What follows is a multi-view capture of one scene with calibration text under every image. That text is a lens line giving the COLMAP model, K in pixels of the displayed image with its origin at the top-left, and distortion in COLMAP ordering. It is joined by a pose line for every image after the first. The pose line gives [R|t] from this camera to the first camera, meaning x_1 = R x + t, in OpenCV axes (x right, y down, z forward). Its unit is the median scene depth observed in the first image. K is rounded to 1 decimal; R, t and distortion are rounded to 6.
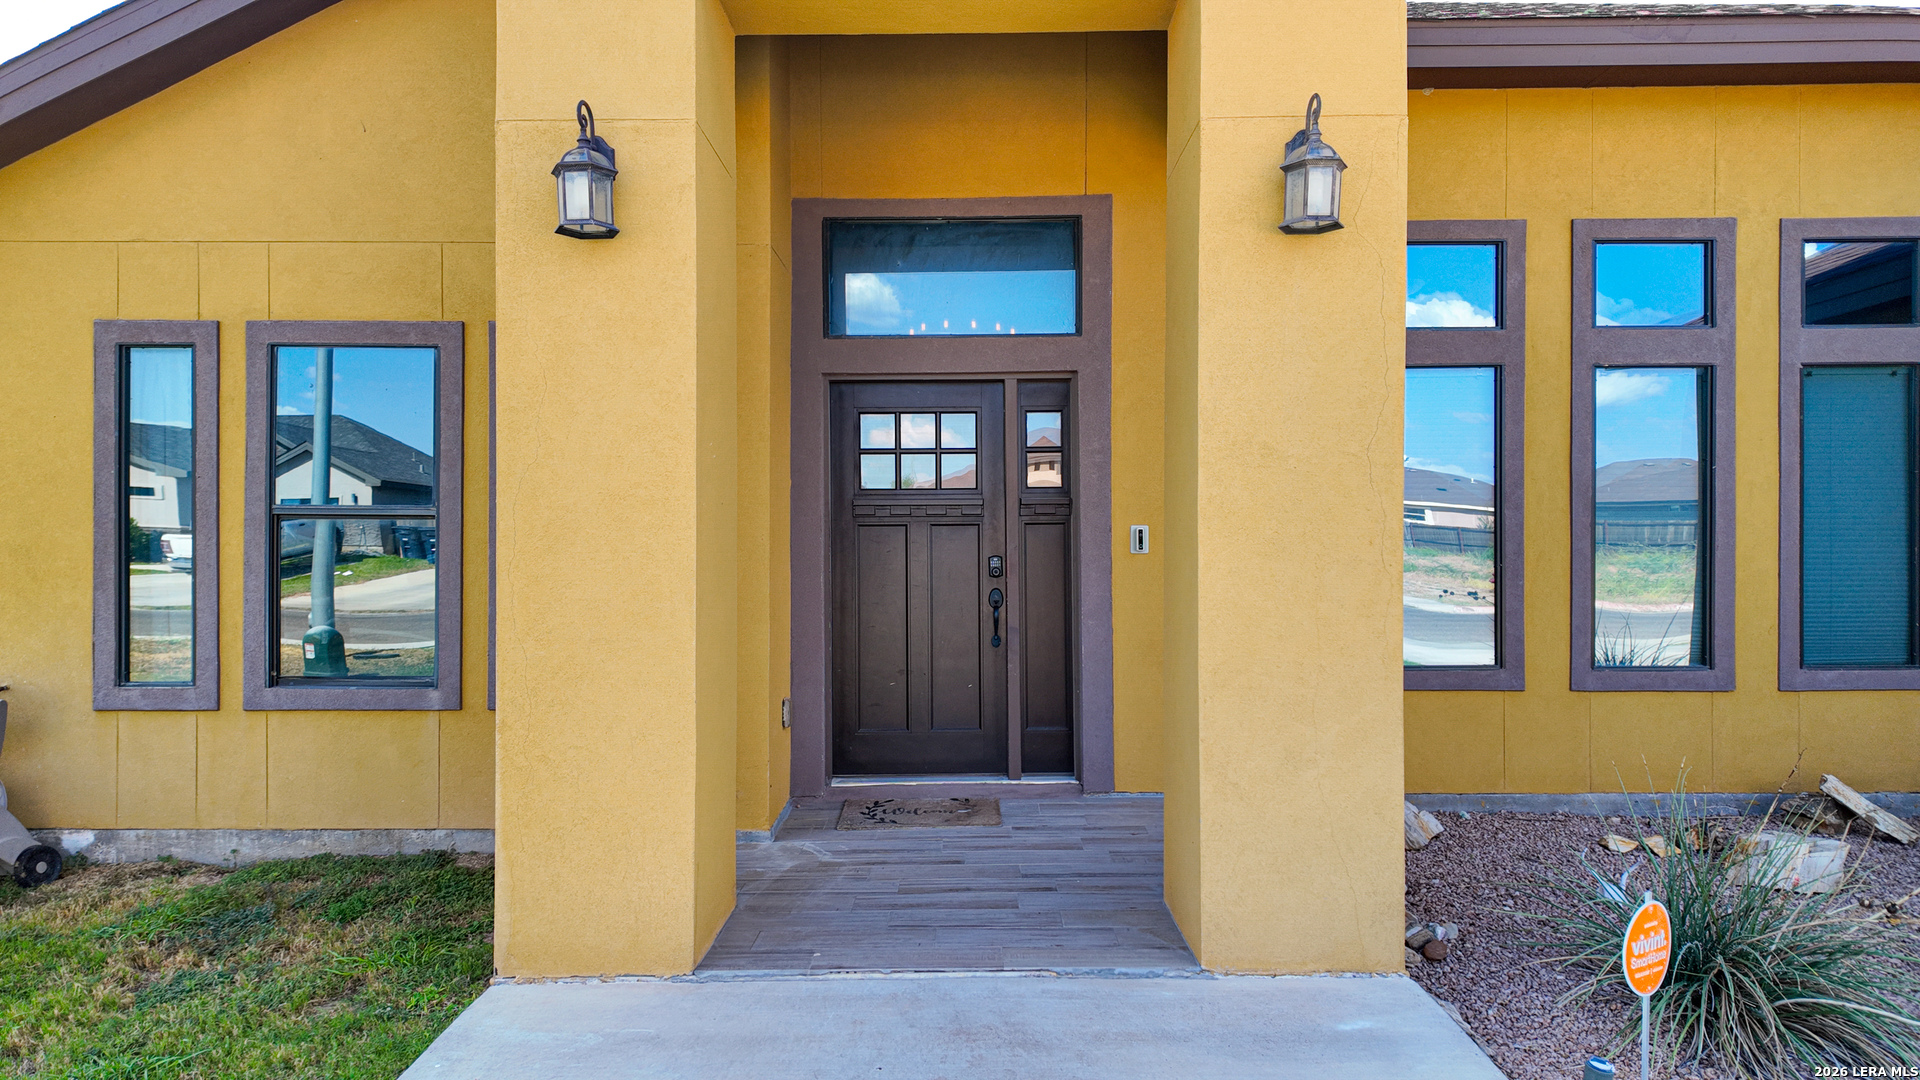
lens RADIAL K [[1108.2, 0, 969.9], [0, 1108.2, 538.8], [0, 0, 1]] dist [0.080261, -0.098626]
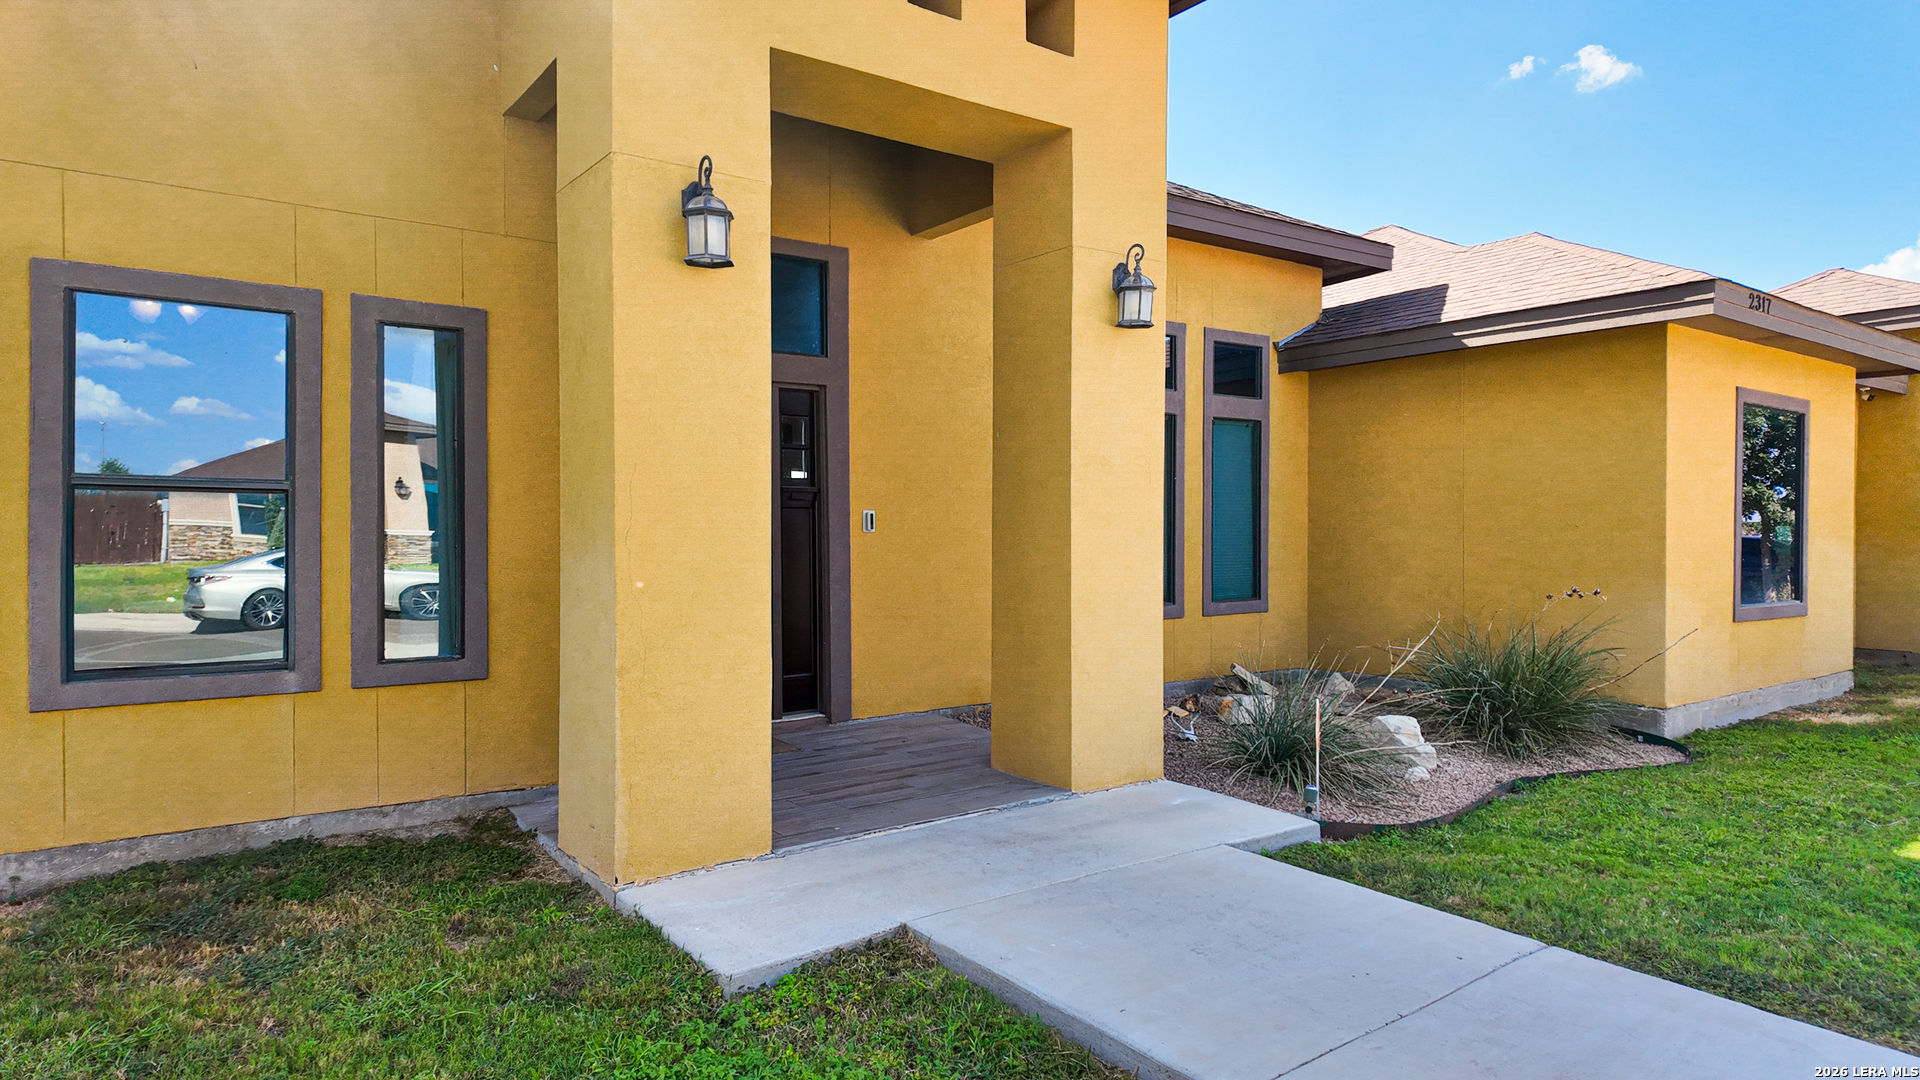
lens RADIAL K [[1113.0, 0, 960.0], [0, 1113.0, 540.0], [0, 0, 1]] dist [0.015712, -0.001996]
pose [[0.805715, -0.003604, 0.592293, -0.578791], [-0.000086, 0.999981, 0.006202, 0.016103], [-0.592303, -0.005048, 0.805699, -0.105472]]
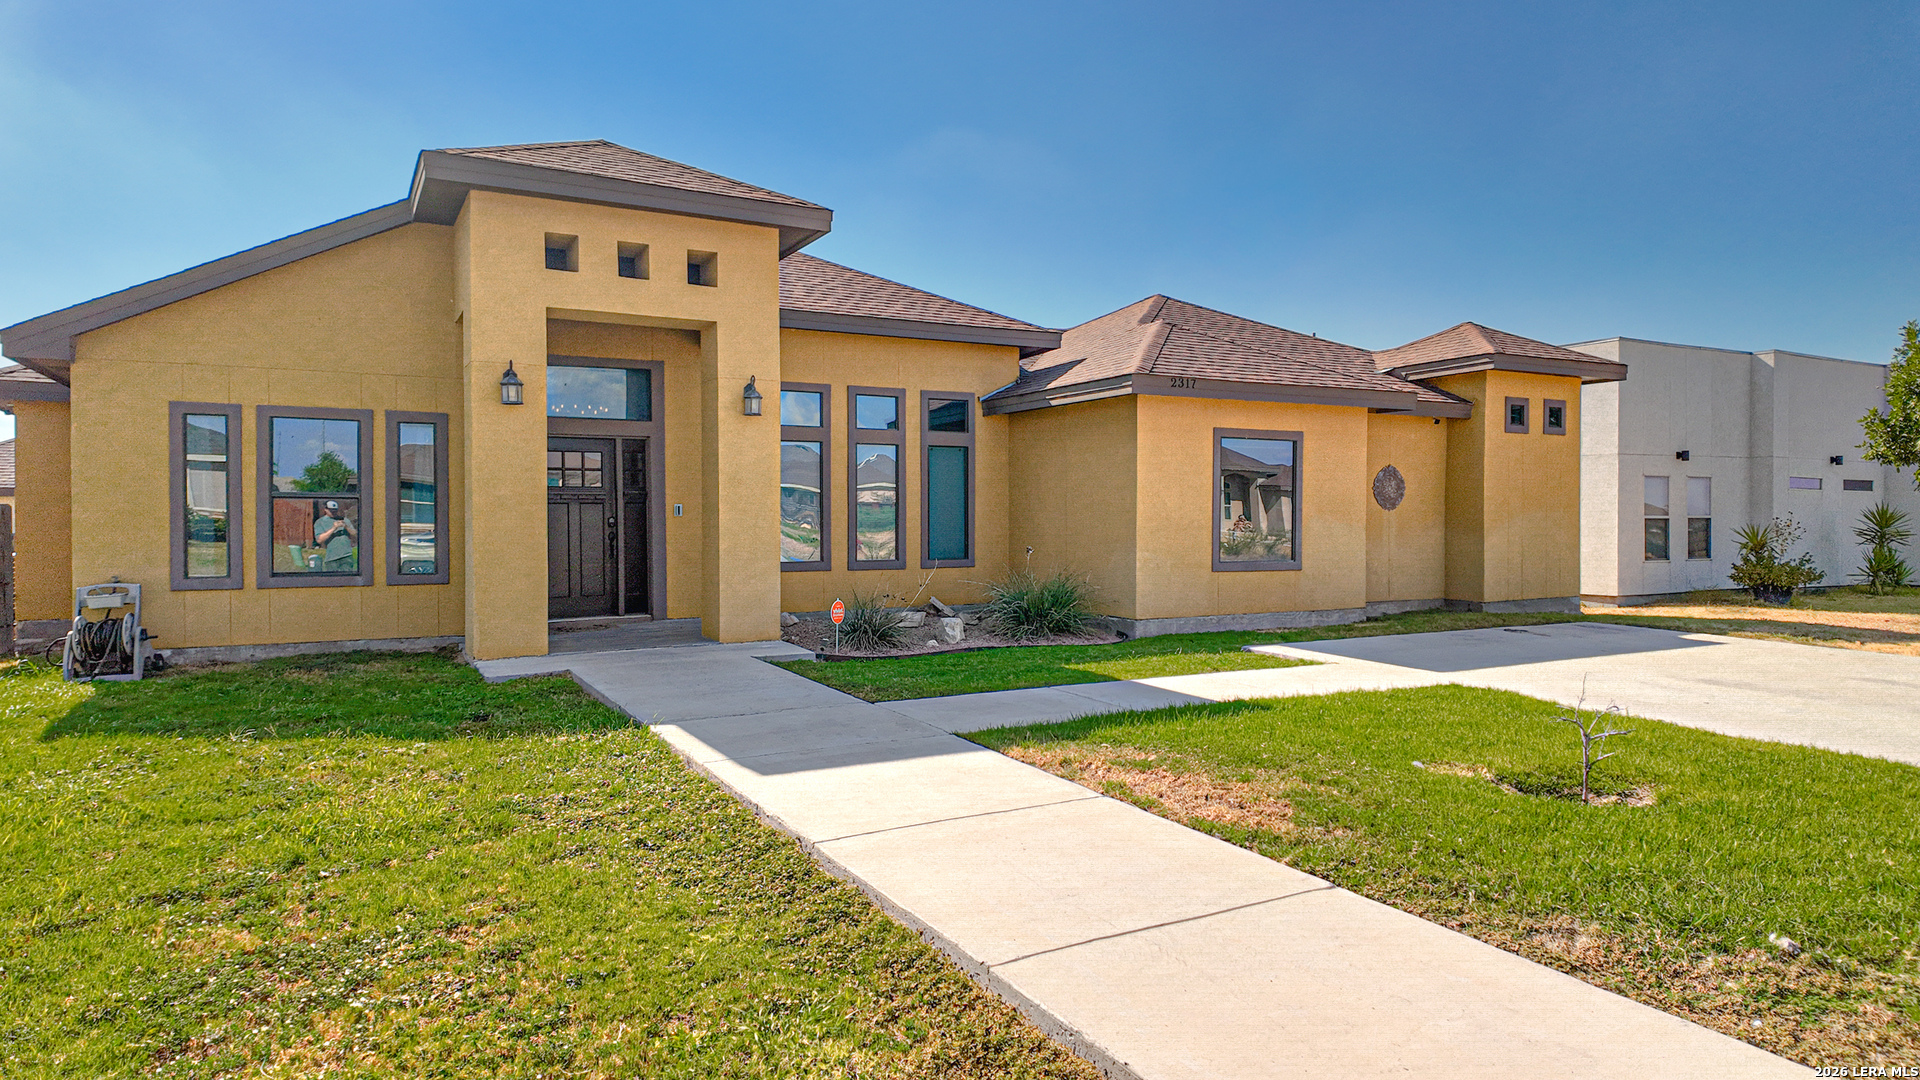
lens RADIAL K [[1108.2, 0, 969.9], [0, 1108.2, 538.8], [0, 0, 1]] dist [0.080261, -0.098626]
pose [[0.873519, -0.008358, 0.486718, -0.502415], [-0.000859, 0.999825, 0.018711, 0.017892], [-0.486789, -0.016762, 0.873358, -1.492372]]
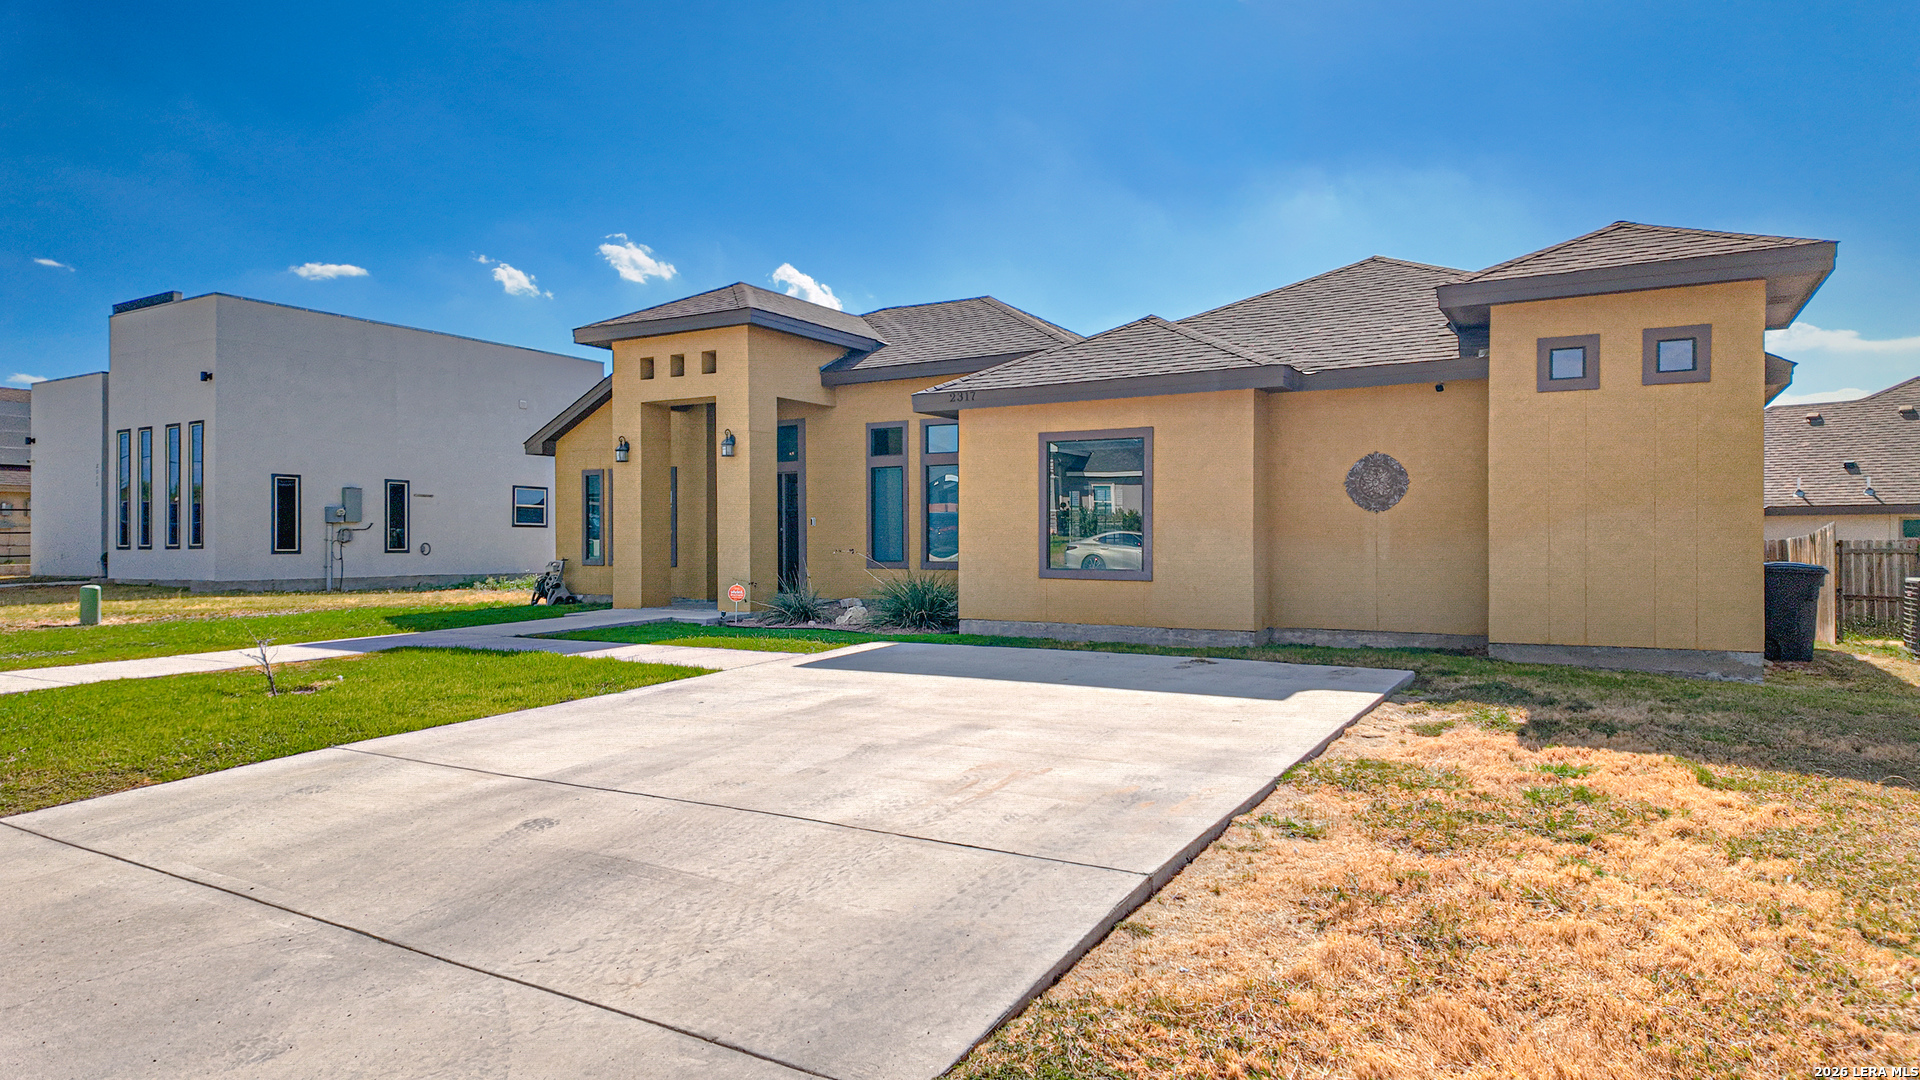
lens RADIAL K [[1108.2, 0, 969.9], [0, 1108.2, 538.8], [0, 0, 1]] dist [0.080261, -0.098626]
pose [[0.872385, 0.000270, -0.488819, 2.413068], [0.005301, 0.999936, 0.010013, 0.024914], [0.488790, -0.011326, 0.872328, -1.828430]]
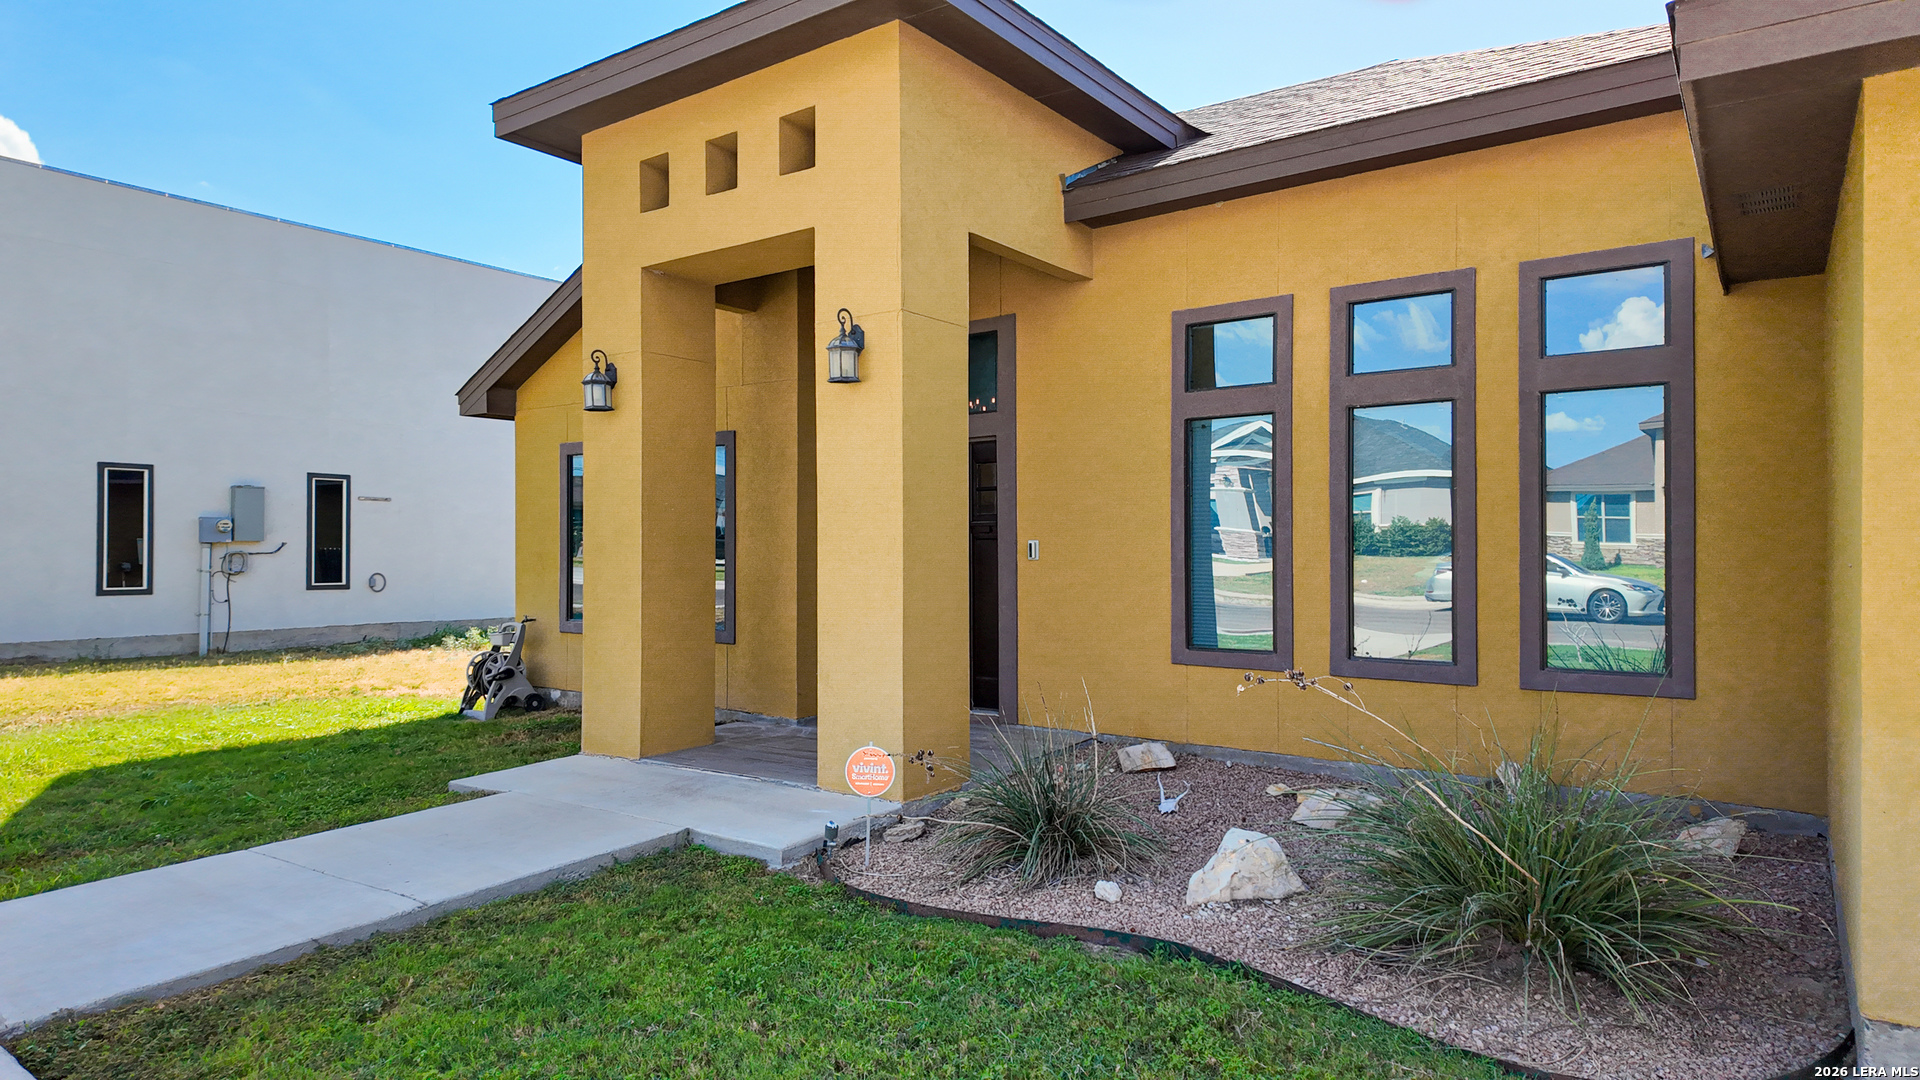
lens RADIAL K [[1078.1, 0, 960.0], [0, 1078.1, 540.0], [0, 0, 1]] dist [0.049908, -0.086662]
pose [[0.818704, -0.000896, -0.574215, 0.972961], [0.004860, 0.999974, 0.005369, -0.021627], [0.574195, -0.007186, 0.818687, -0.213904]]
